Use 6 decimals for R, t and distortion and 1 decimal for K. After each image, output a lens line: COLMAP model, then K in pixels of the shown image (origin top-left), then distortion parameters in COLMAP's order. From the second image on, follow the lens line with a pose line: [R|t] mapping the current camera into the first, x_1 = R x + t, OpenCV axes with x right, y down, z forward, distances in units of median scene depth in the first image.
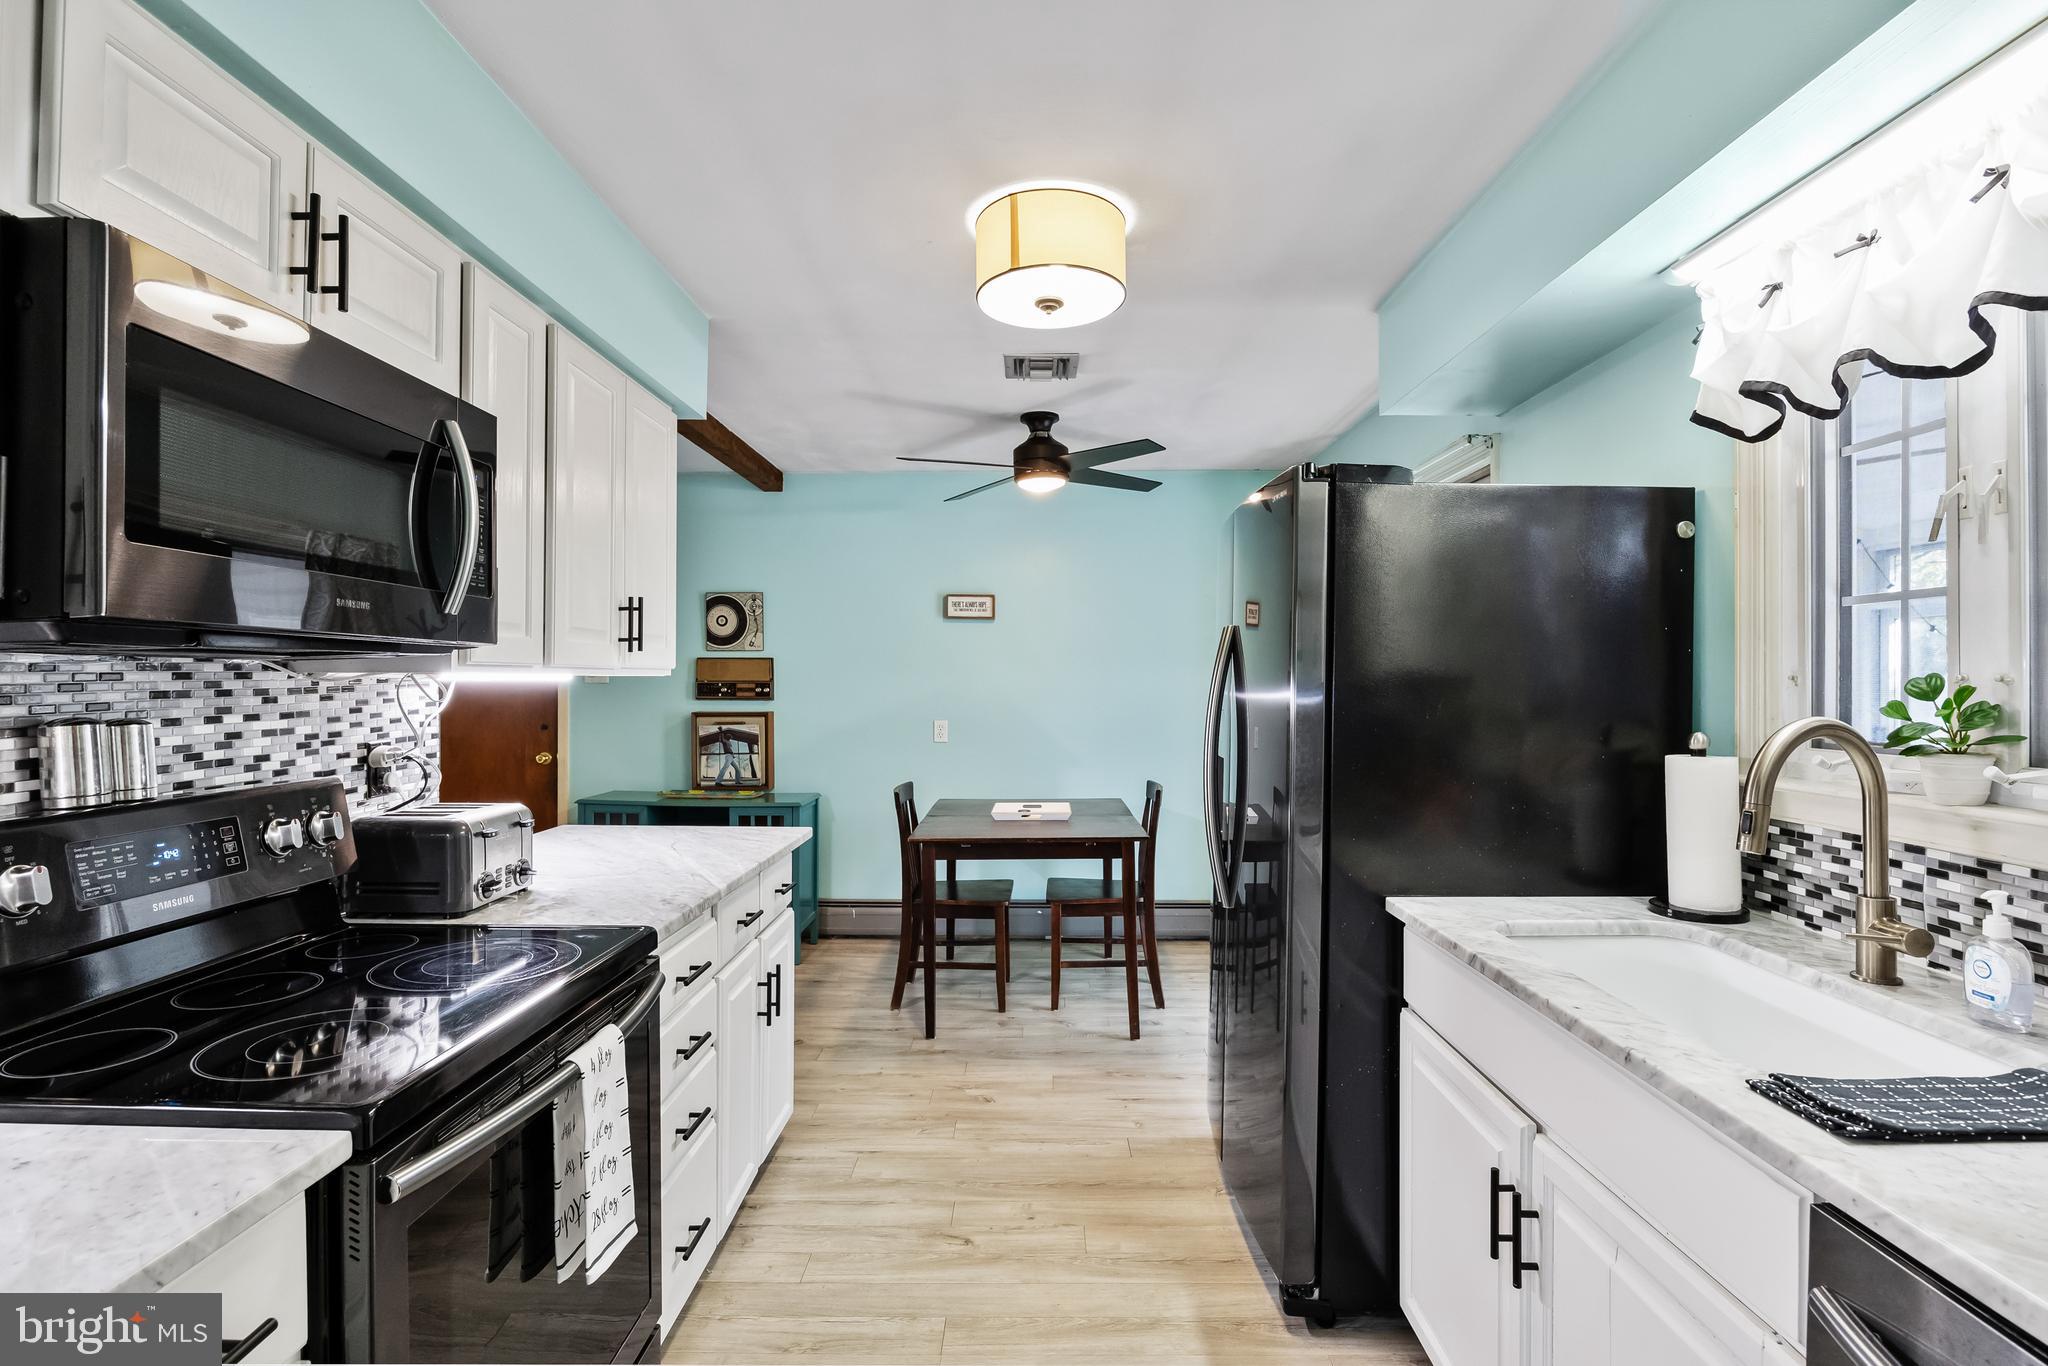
lens RADIAL K [[969.2, 0, 1024.0], [0, 969.2, 683.0], [0, 0, 1]] dist [-0.017948, 0.000157]
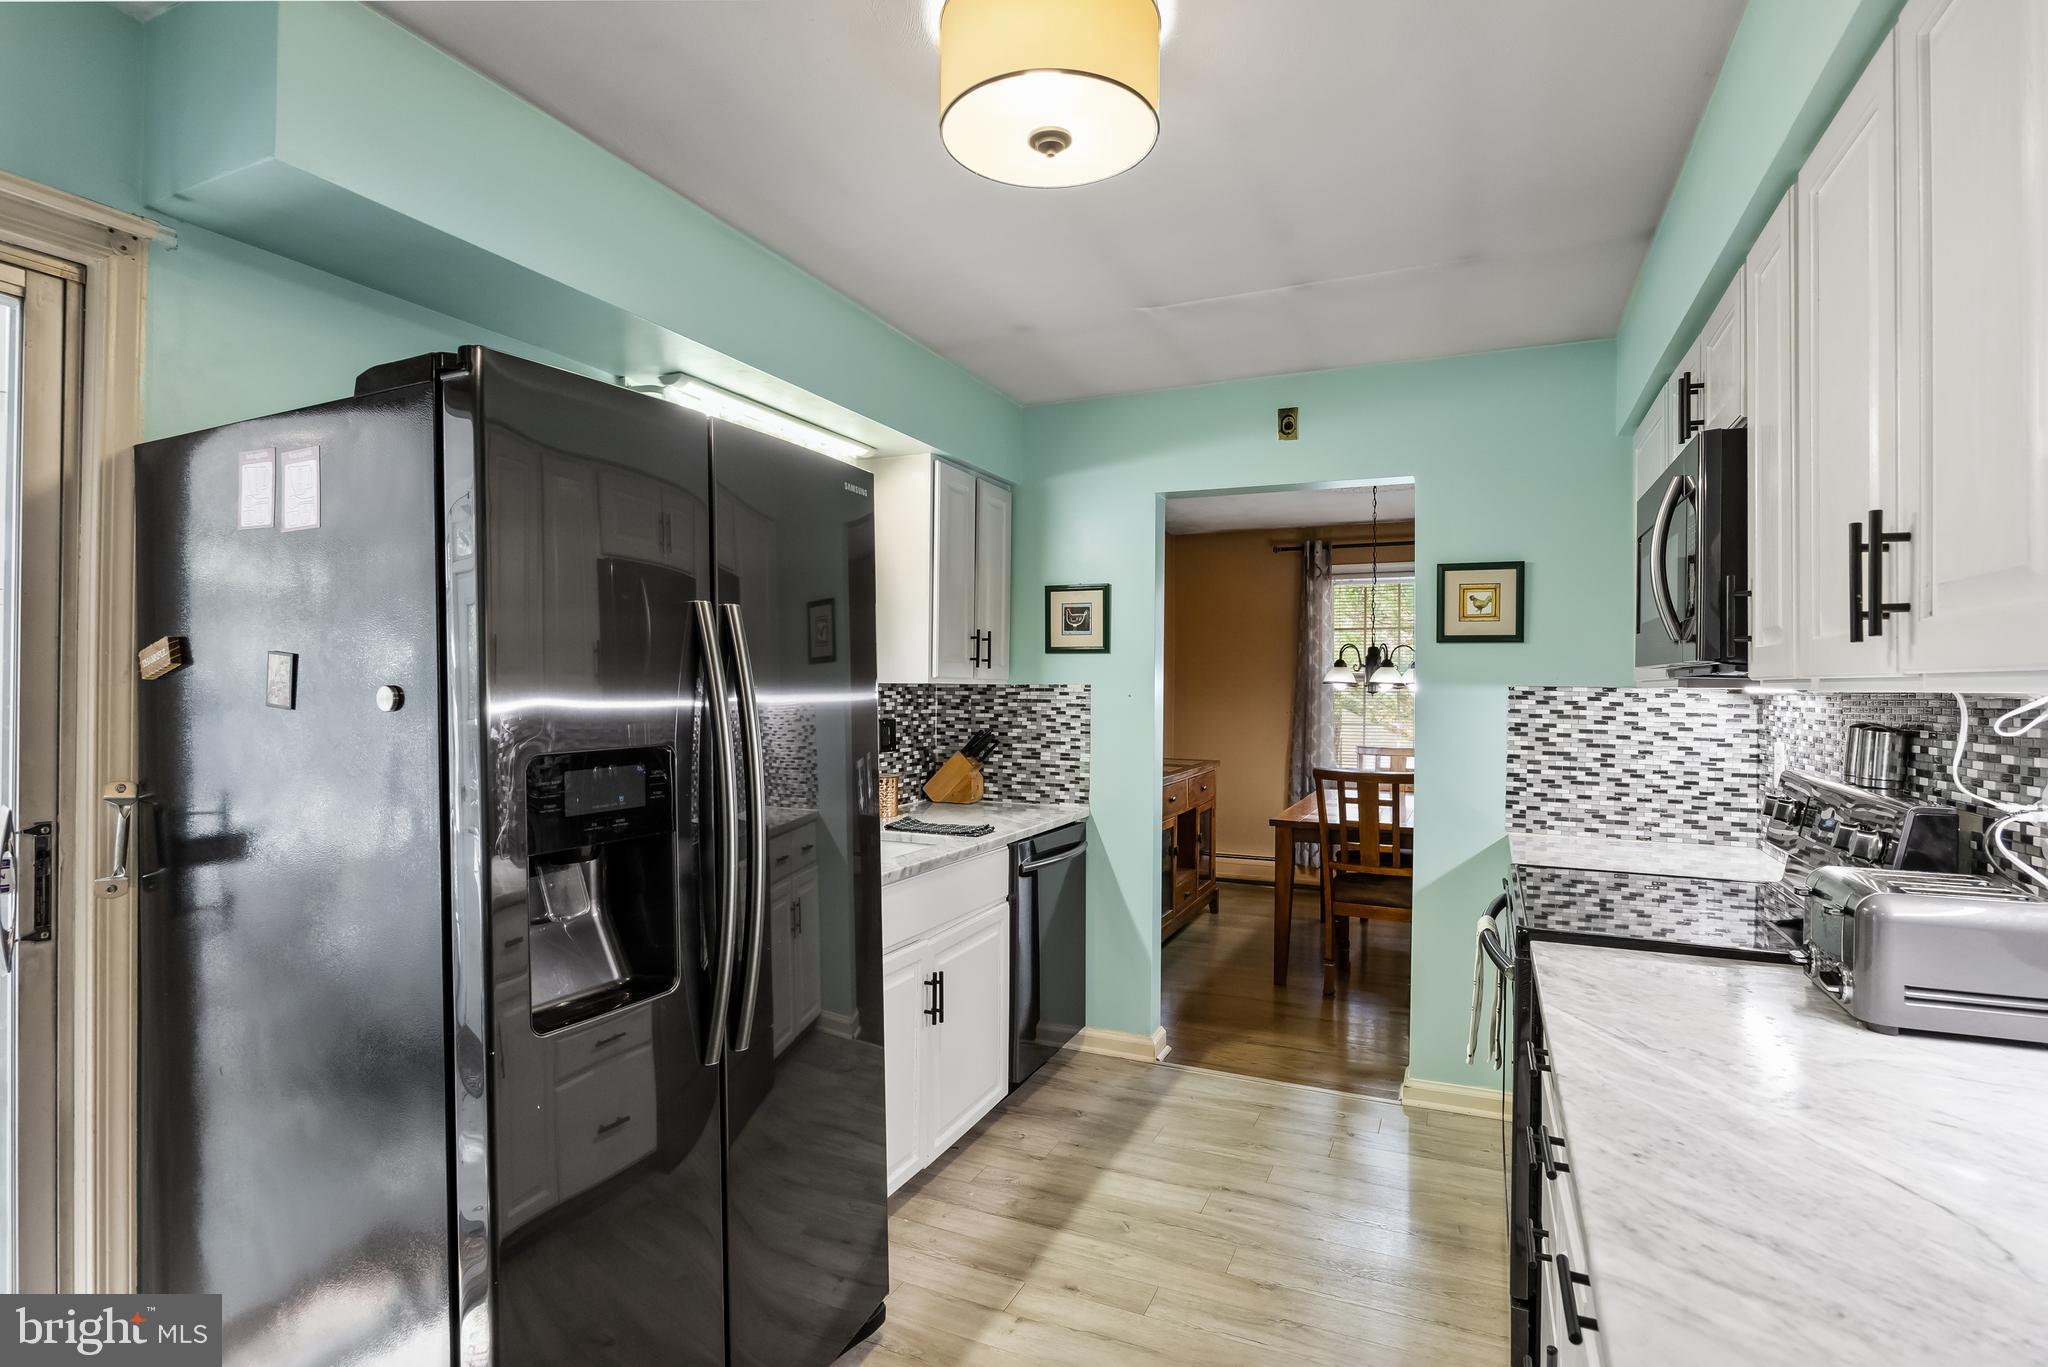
lens RADIAL K [[1023.9, 0, 1018.7], [0, 1023.9, 691.3], [0, 0, 1]] dist [-0.011864, 0.000269]
pose [[-0.916467, -0.011734, 0.399937, -0.224608], [-0.008425, 0.999914, 0.010031, -0.008695], [-0.400021, 0.005823, -0.916488, 1.549939]]
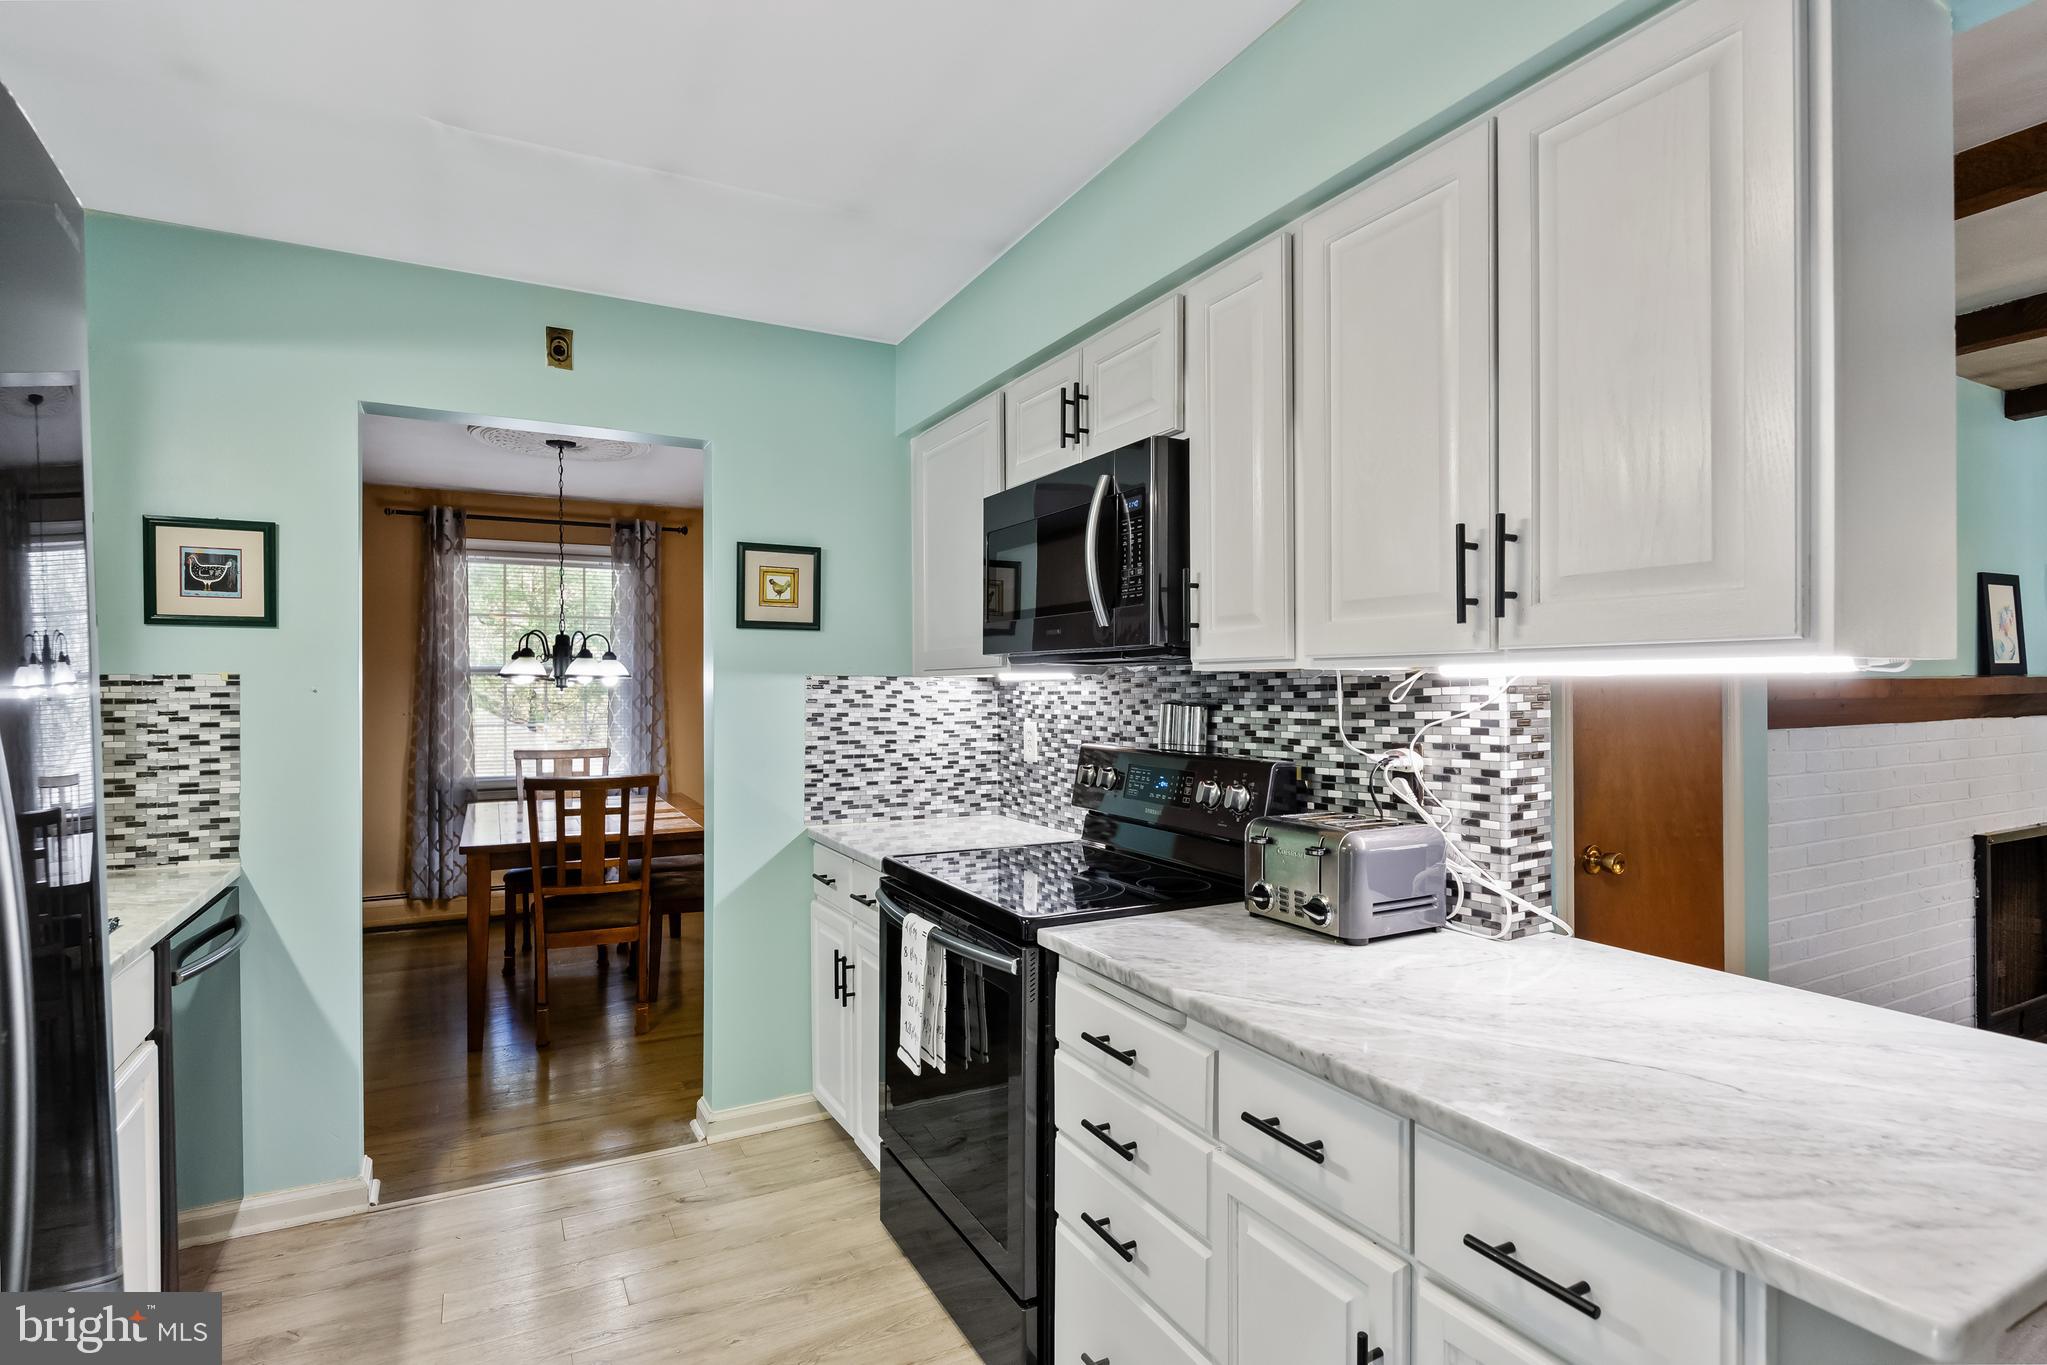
lens RADIAL K [[1022.1, 0, 1026.6], [0, 1022.1, 695.3], [0, 0, 1]] dist [-0.011440, 0.000109]
pose [[-0.875225, 0.002287, -0.483711, 0.094310], [-0.002129, 0.999961, 0.008580, 0.005659], [0.483712, 0.008539, -0.875186, 1.344322]]
